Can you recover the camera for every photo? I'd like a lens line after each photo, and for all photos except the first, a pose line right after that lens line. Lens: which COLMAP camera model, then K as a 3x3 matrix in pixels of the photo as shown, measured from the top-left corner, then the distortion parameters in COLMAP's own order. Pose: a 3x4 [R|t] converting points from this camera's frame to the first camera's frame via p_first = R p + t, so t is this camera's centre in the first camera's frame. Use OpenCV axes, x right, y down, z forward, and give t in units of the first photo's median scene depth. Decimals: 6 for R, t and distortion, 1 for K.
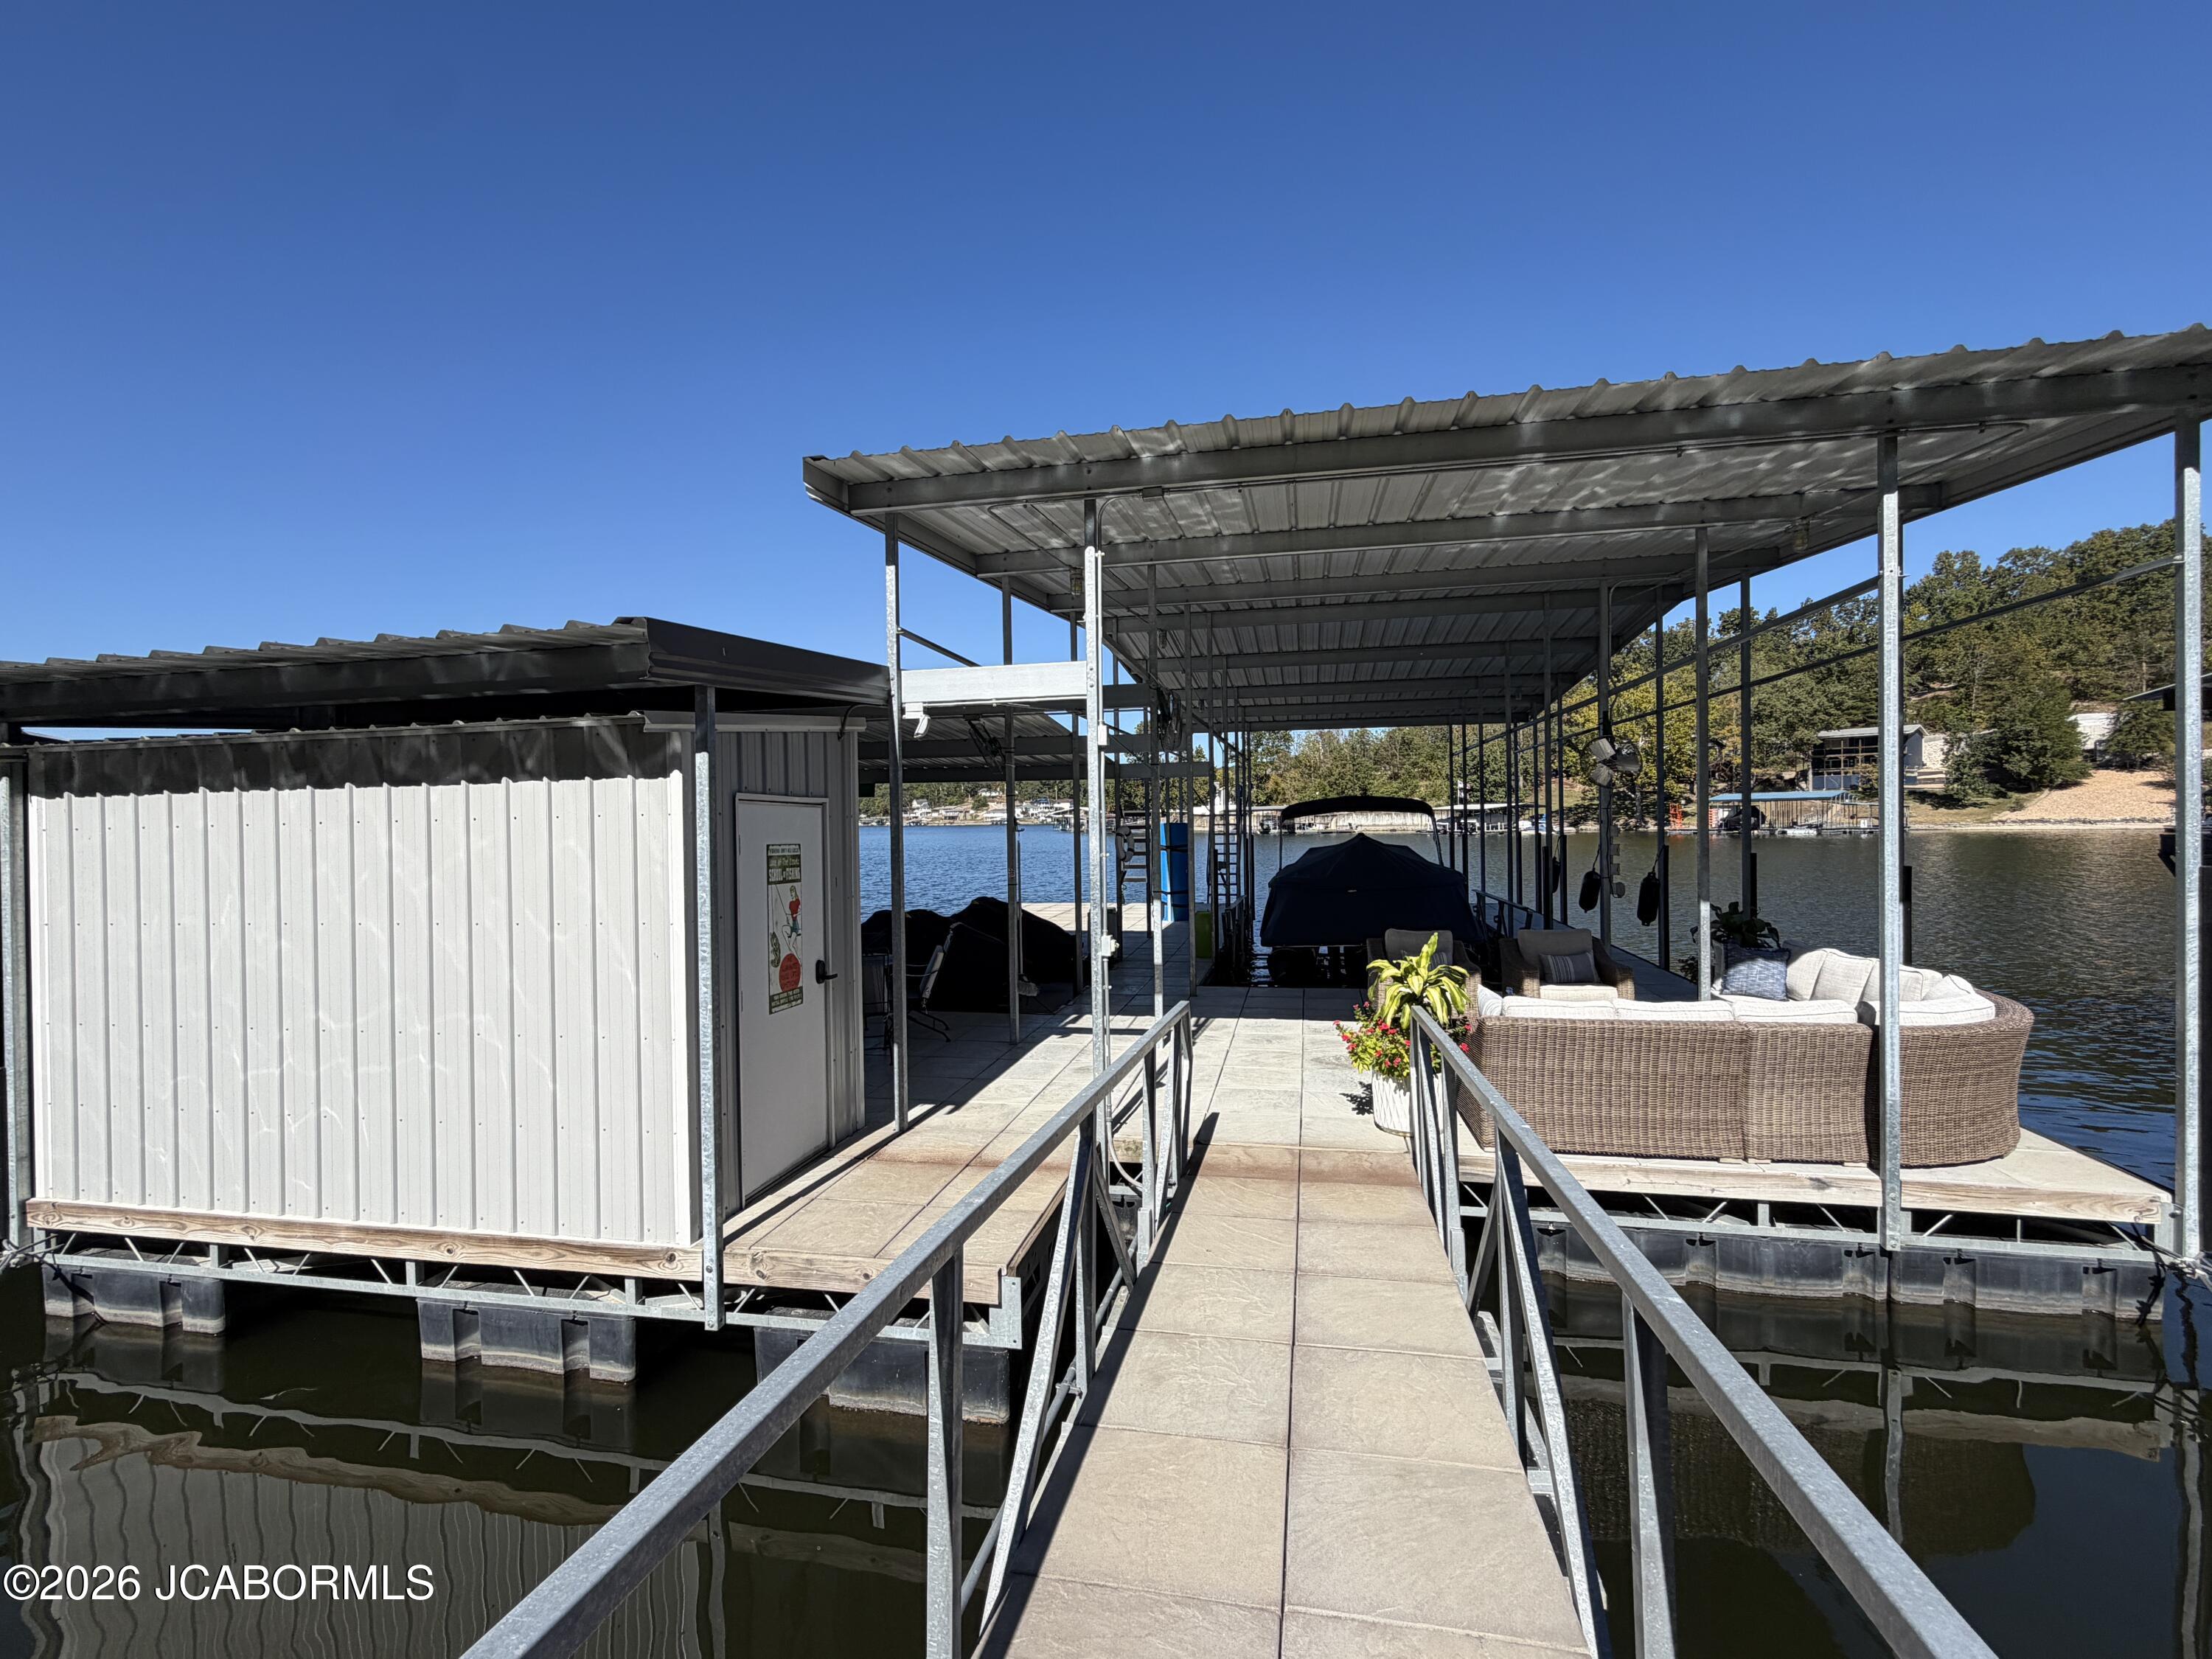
lens RADIAL K [[954.6, 0, 1111.2], [0, 954.6, 838.2], [0, 0, 1]] dist [0.000806, 0.000202]
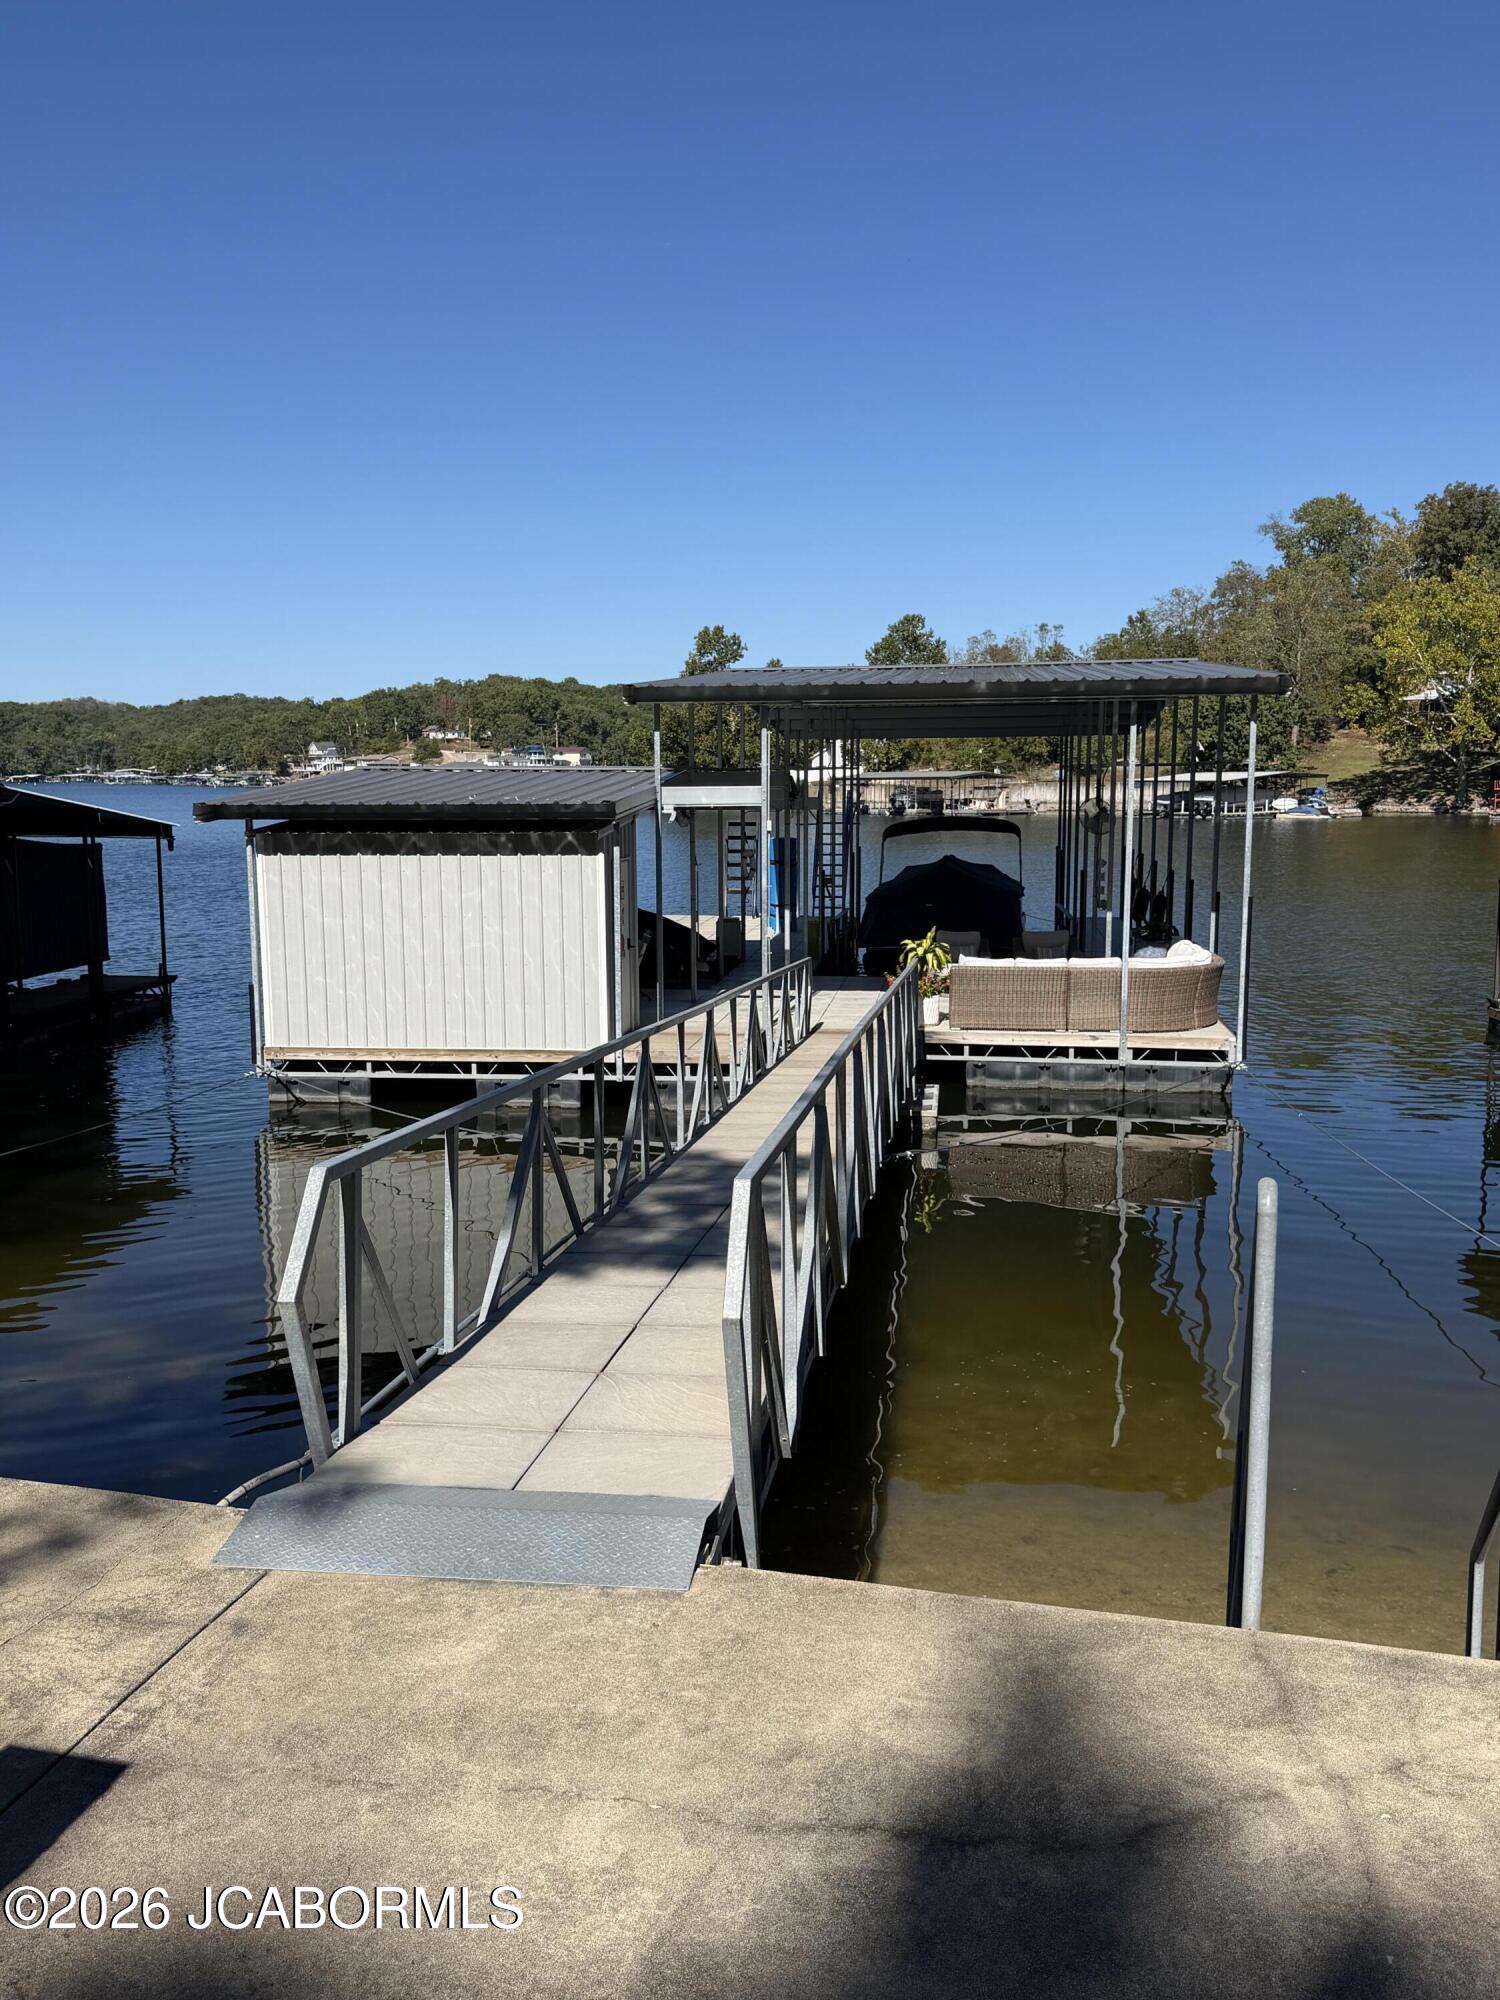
lens RADIAL K [[1627.9, 0, 753.4], [0, 1627.9, 1007.8], [0, 0, 1]] dist [0.105071, 0.000266]
pose [[0.997610, 0.001627, 0.069071, -0.307224], [-0.009921, 0.992734, 0.119919, -0.153605], [-0.068374, -0.120318, 0.990378, -2.686622]]
